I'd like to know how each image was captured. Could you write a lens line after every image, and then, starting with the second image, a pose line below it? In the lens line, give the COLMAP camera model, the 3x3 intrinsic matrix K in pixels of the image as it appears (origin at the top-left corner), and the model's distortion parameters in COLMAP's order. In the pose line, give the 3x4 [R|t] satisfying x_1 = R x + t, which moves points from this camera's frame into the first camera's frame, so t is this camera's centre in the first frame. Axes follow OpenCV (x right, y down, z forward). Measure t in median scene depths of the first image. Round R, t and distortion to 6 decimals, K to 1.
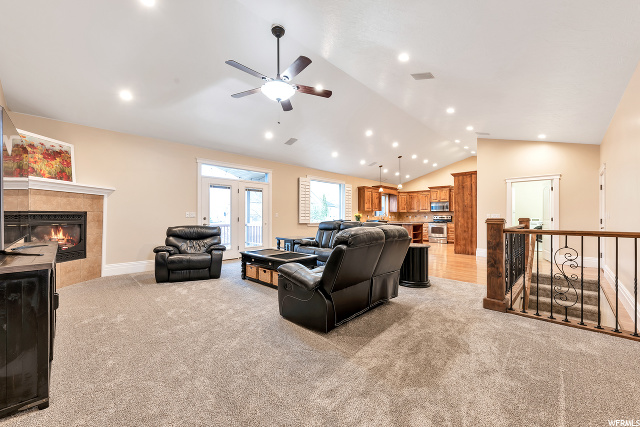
lens RADIAL K [[257.5, 0, 315.3], [0, 257.5, 213.6], [0, 0, 1]] dist [-0.001843, -0.000384]
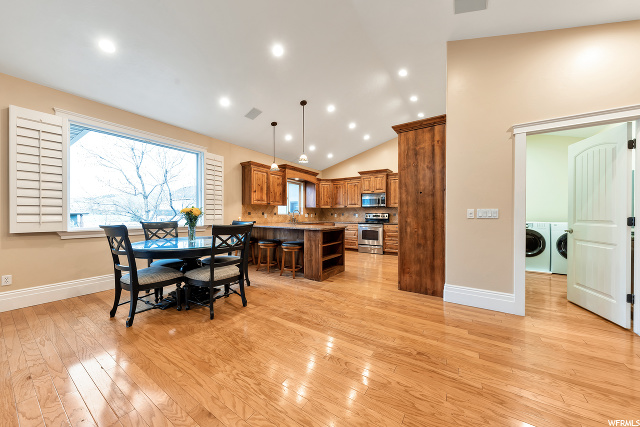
lens RADIAL K [[226.2, 0, 323.6], [0, 226.2, 215.1], [0, 0, 1]] dist [-0.002244, -0.000098]
pose [[0.975350, -0.001383, 0.220659, 0.300040], [-0.001211, 0.999932, 0.011616, 0.008045], [-0.220660, -0.011597, 0.975282, 0.600204]]
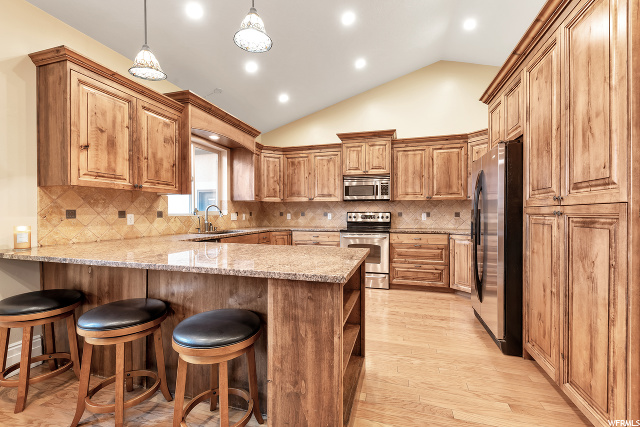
lens RADIAL K [[274.4, 0, 322.4], [0, 274.4, 214.9], [0, 0, 1]] dist [0.002071, 0.000048]
pose [[0.870583, -0.008316, 0.491951, 0.317921], [-0.000038, 0.999856, 0.016969, 0.007356], [-0.492021, -0.014792, 0.870458, 0.937779]]
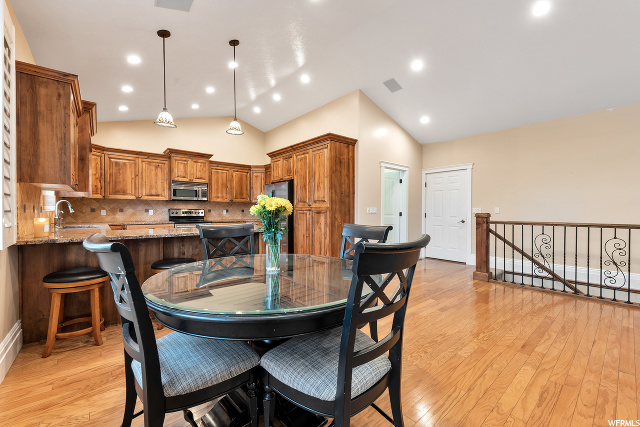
lens RADIAL K [[257.5, 0, 321.0], [0, 257.5, 213.3], [0, 0, 1]] dist [-0.001843, -0.000384]
pose [[0.054403, -0.012129, 0.998445, -0.025281], [-0.011037, 0.999858, 0.012748, 0.009625], [-0.998458, -0.011714, 0.054262, 0.972281]]
